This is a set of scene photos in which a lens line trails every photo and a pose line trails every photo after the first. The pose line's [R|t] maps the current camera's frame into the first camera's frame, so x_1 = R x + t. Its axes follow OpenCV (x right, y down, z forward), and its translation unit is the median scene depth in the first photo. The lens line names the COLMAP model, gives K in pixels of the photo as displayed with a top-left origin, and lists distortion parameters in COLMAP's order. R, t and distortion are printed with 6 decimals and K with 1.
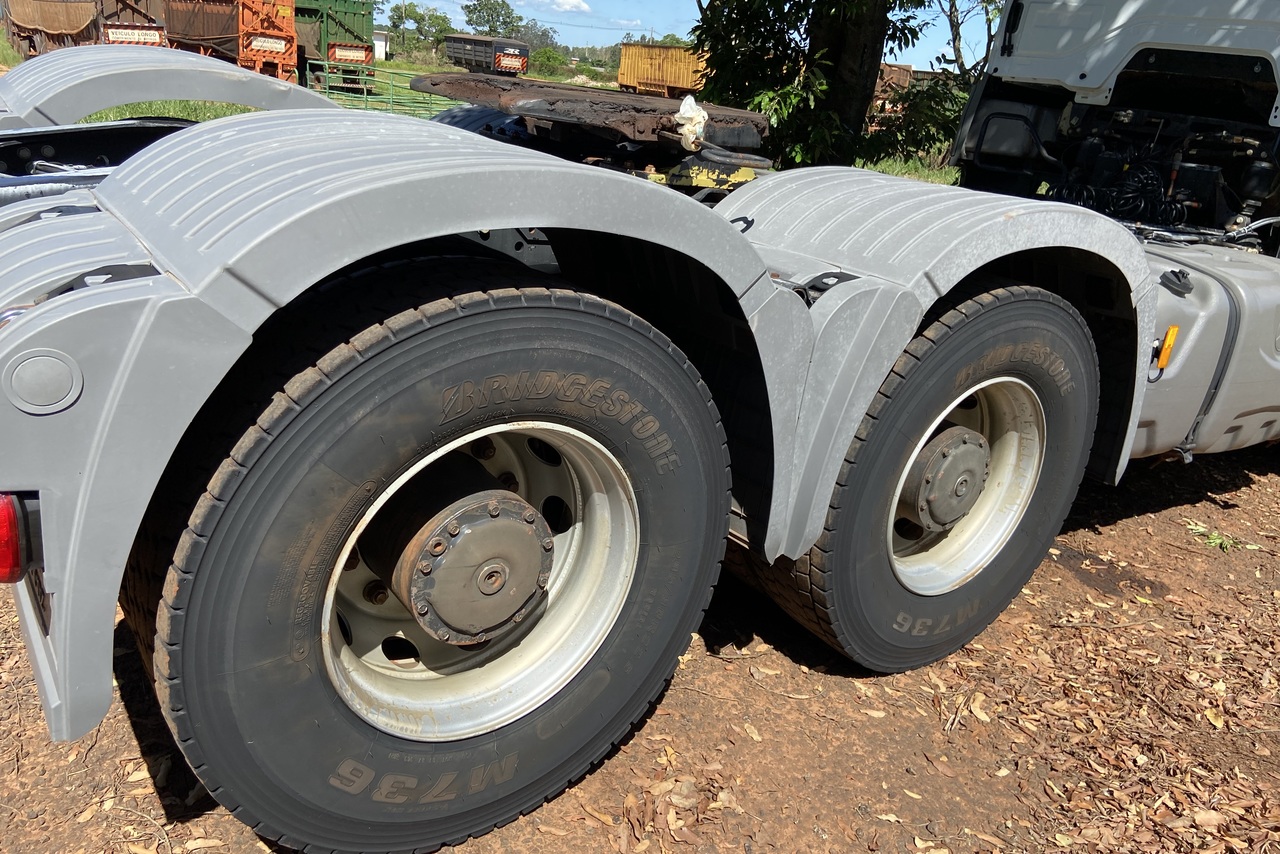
lens RADIAL K [[950.4, 0, 643.7], [0, 950.4, 404.4], [0, 0, 1]] dist [0.135216, -0.176898]
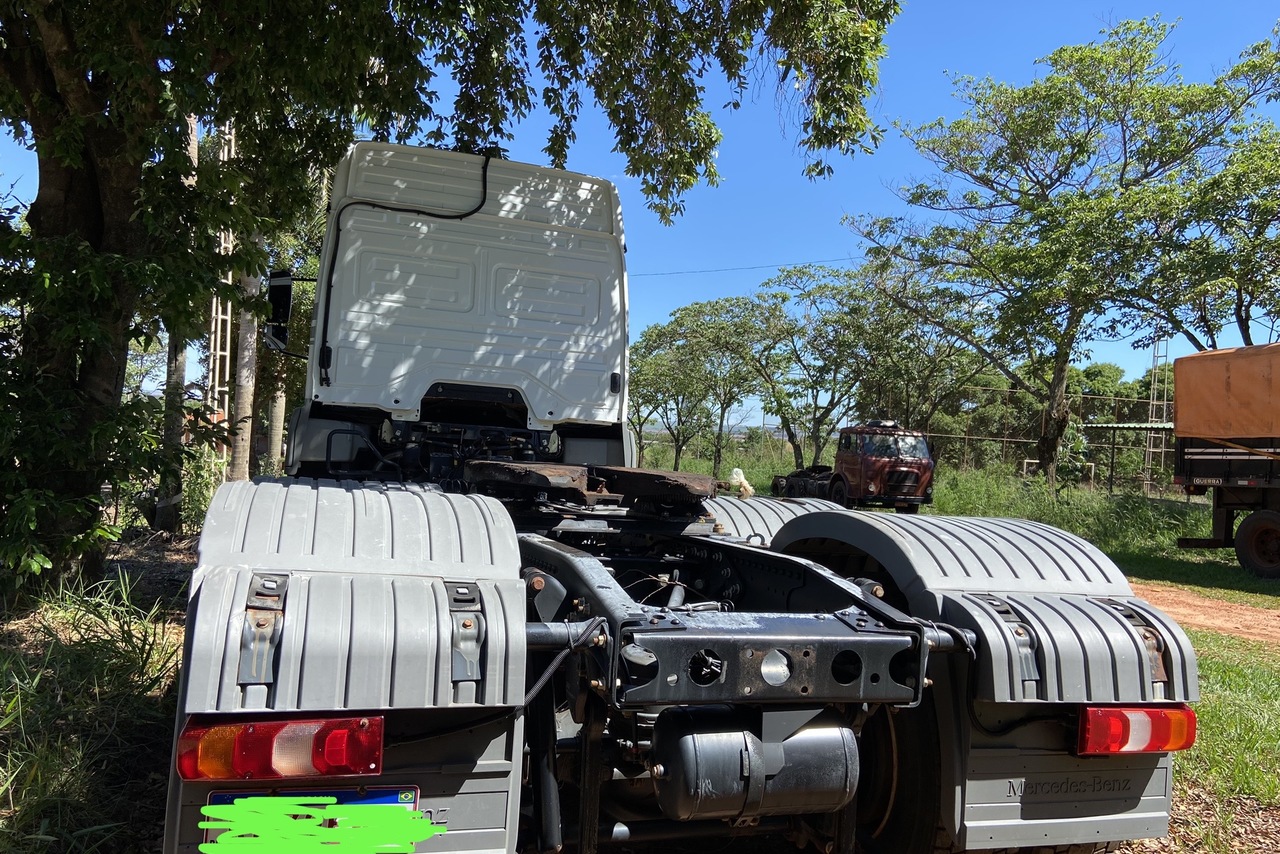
lens RADIAL K [[946.8, 0, 636.0], [0, 946.8, 427.5], [0, 0, 1]] dist [0.074006, -0.006208]
pose [[0.307832, -0.084503, 0.947681, -0.734325], [0.286726, 0.957982, -0.007714, -0.204490], [-0.907209, 0.274099, 0.319127, 0.297294]]
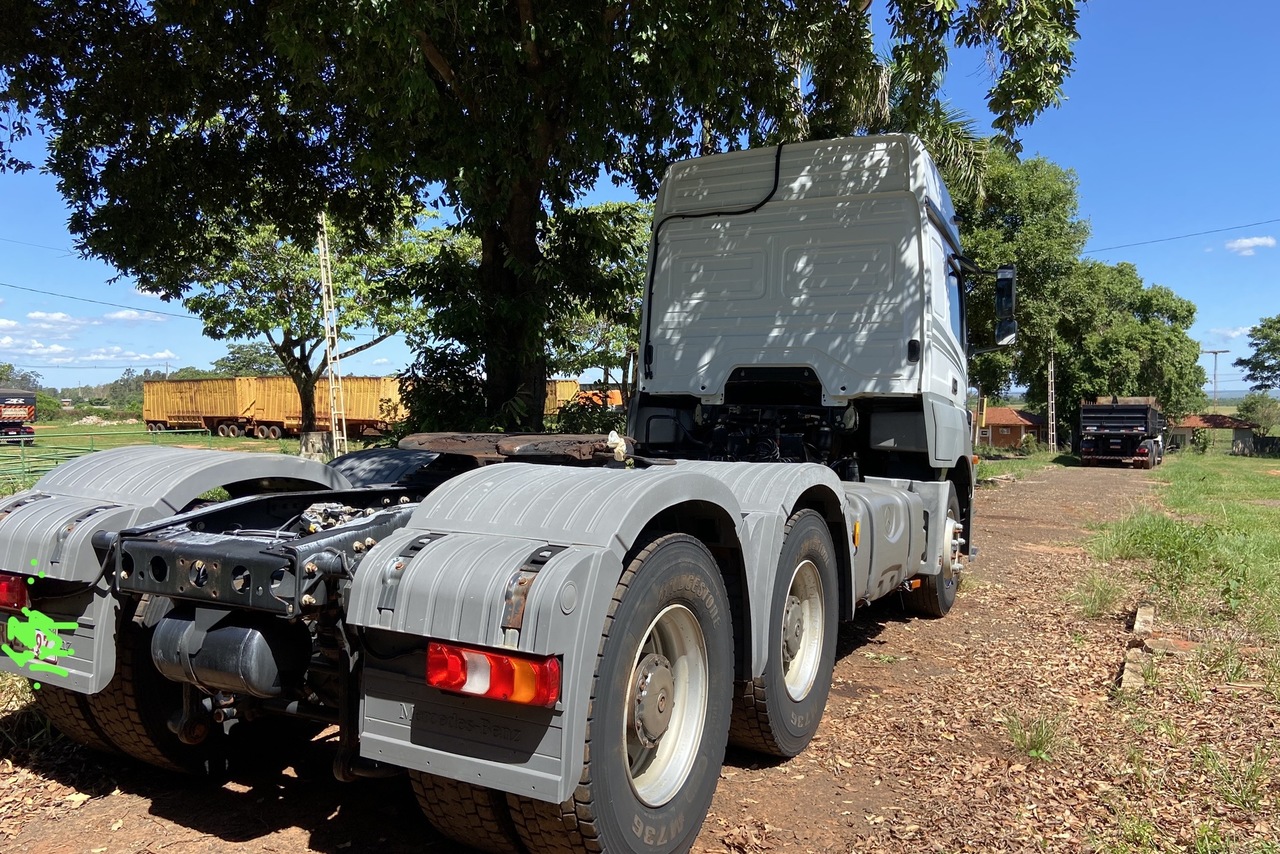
lens RADIAL K [[946.8, 0, 636.0], [0, 946.8, 427.5], [0, 0, 1]] dist [0.074006, -0.006208]
pose [[0.889872, -0.116893, 0.440981, -0.310541], [0.235788, 0.945347, -0.225217, 0.029413], [-0.390554, 0.304392, 0.868800, -0.227162]]
